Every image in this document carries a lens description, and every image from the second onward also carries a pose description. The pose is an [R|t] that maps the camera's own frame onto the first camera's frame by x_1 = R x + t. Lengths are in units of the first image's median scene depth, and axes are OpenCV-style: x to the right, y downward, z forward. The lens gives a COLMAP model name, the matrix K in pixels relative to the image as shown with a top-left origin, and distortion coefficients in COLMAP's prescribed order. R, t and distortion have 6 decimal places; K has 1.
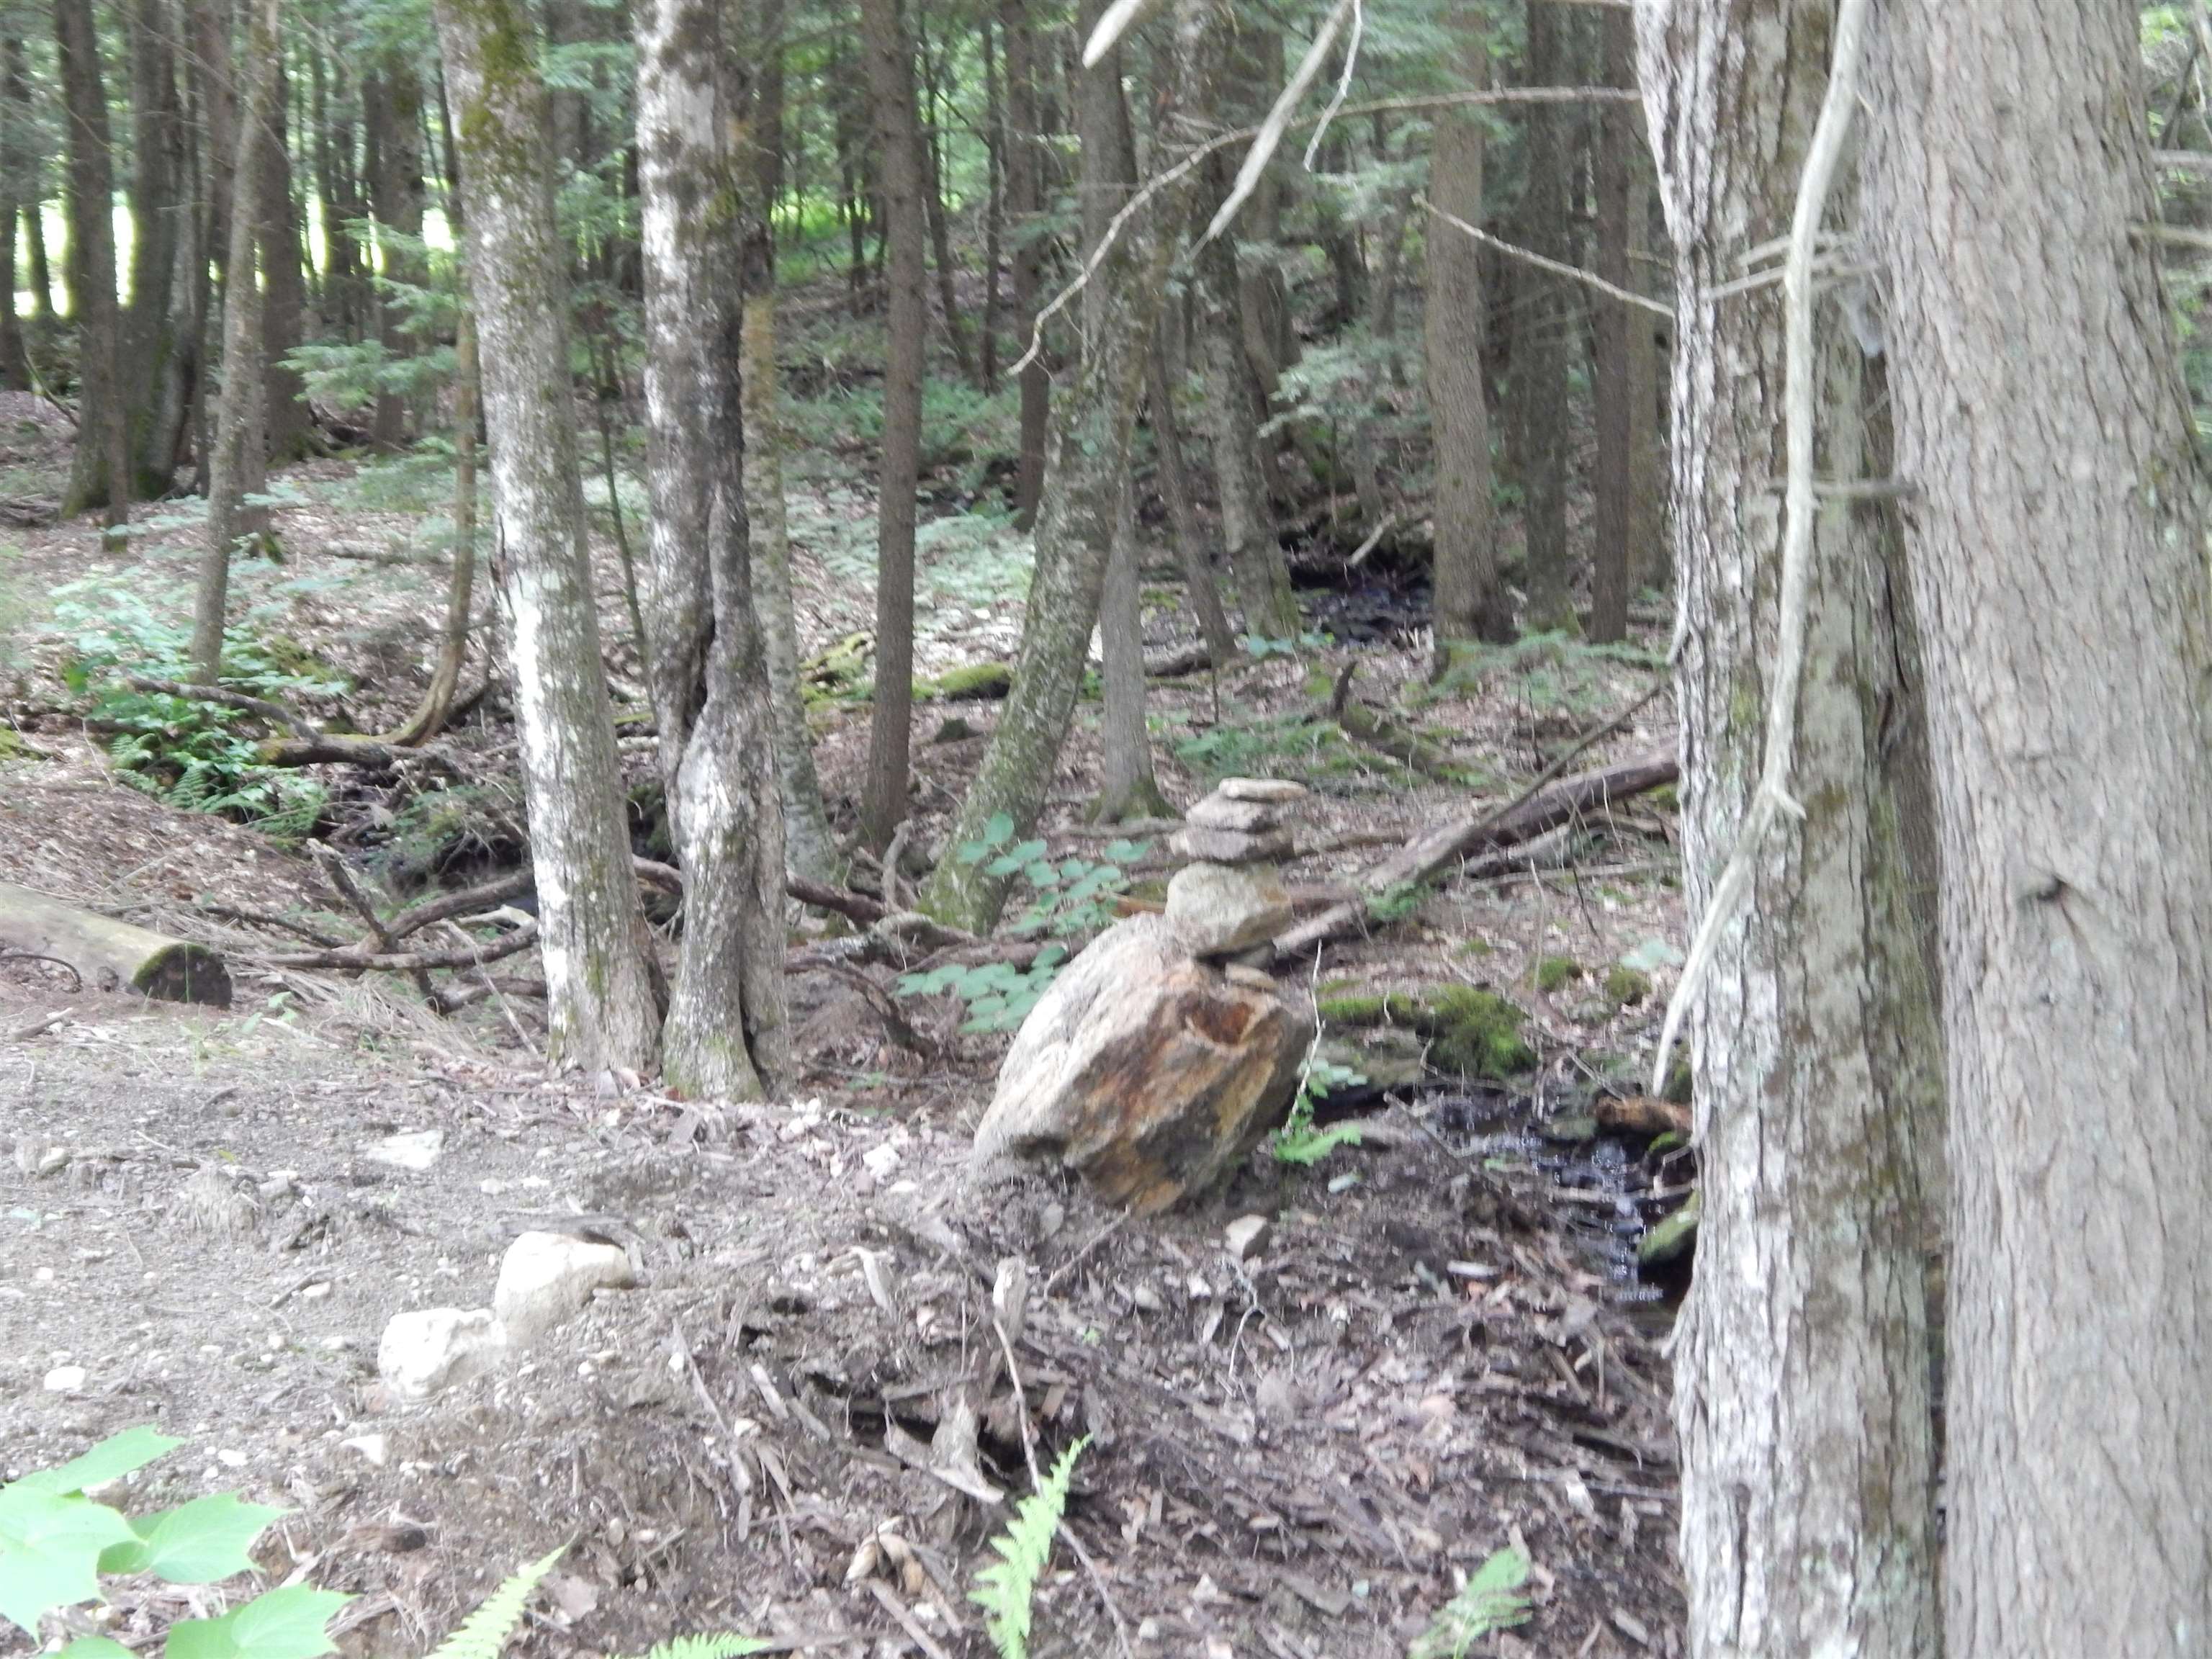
lens RADIAL K [[3907.3, 0, 1106.0], [0, 3907.3, 829.5], [0, 0, 1]] dist [0.030748, -0.120590]
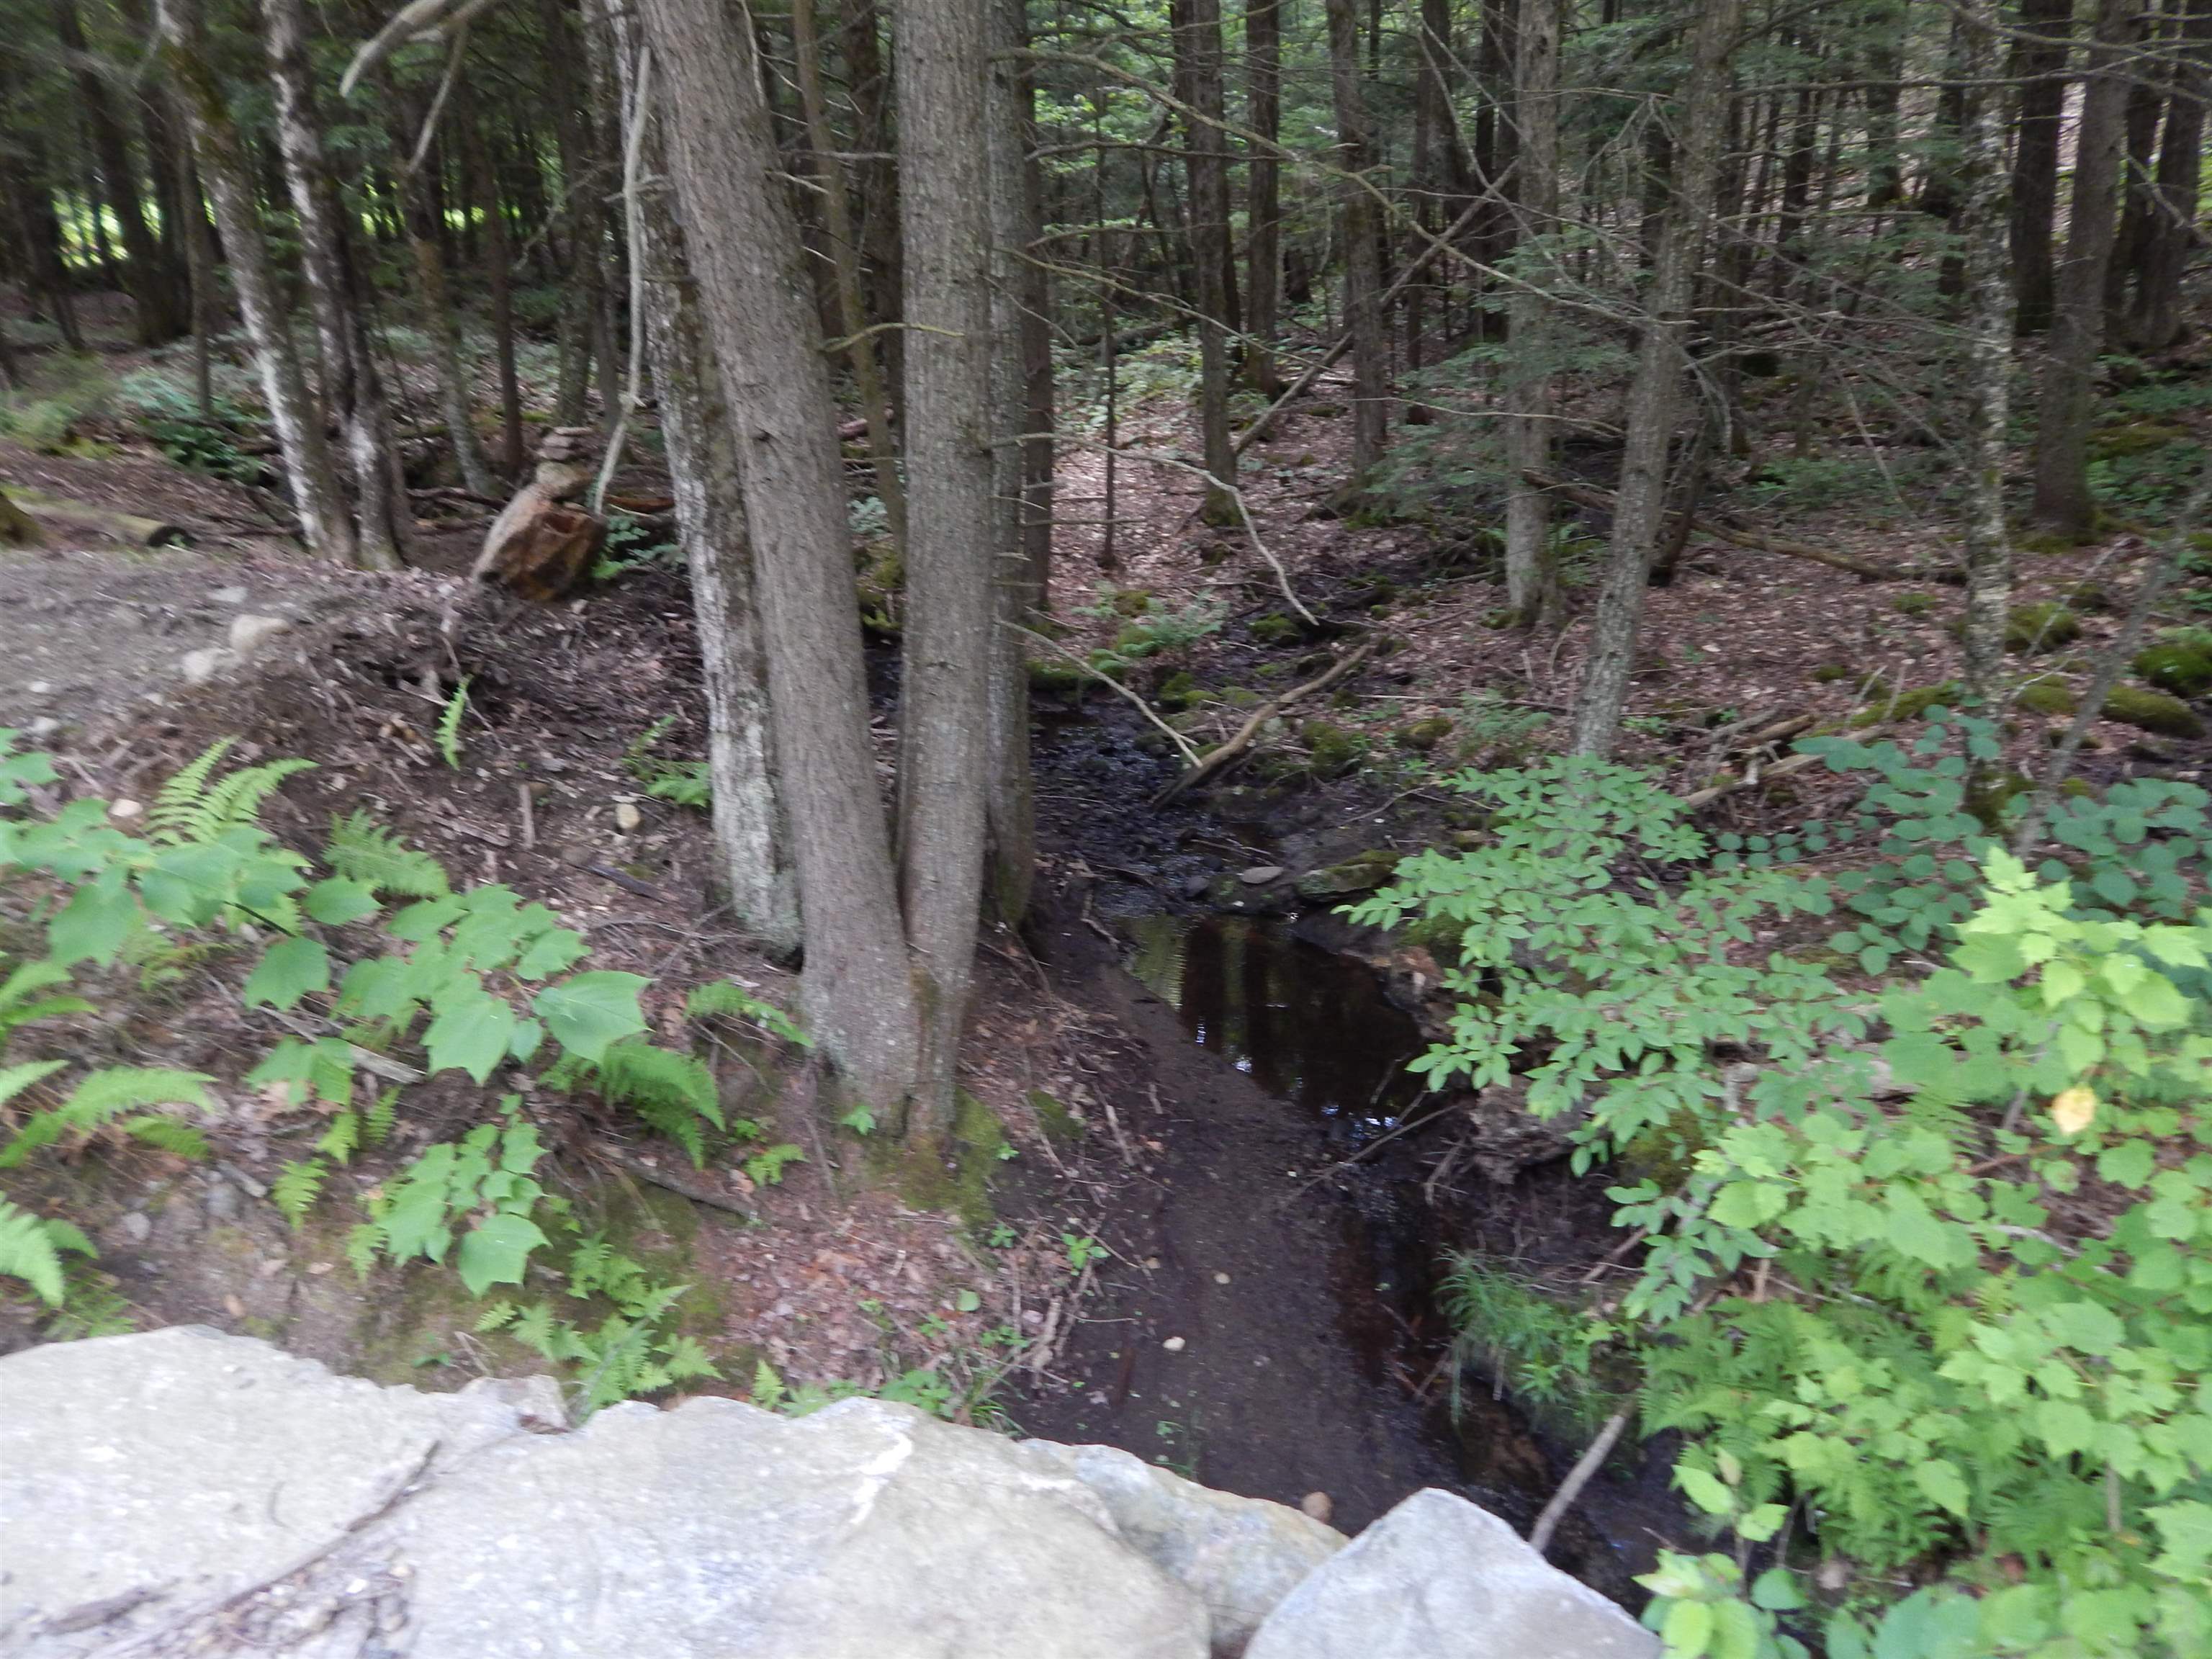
lens RADIAL K [[1463.3, 0, 1110.2], [0, 1463.3, 836.2], [0, 0, 1]] dist [0.005888, 0.003914]
pose [[0.962213, -0.099031, 0.253652, 0.119483], [0.035905, 0.969532, 0.242320, 0.029496], [-0.269920, -0.224056, 0.936452, -0.048722]]
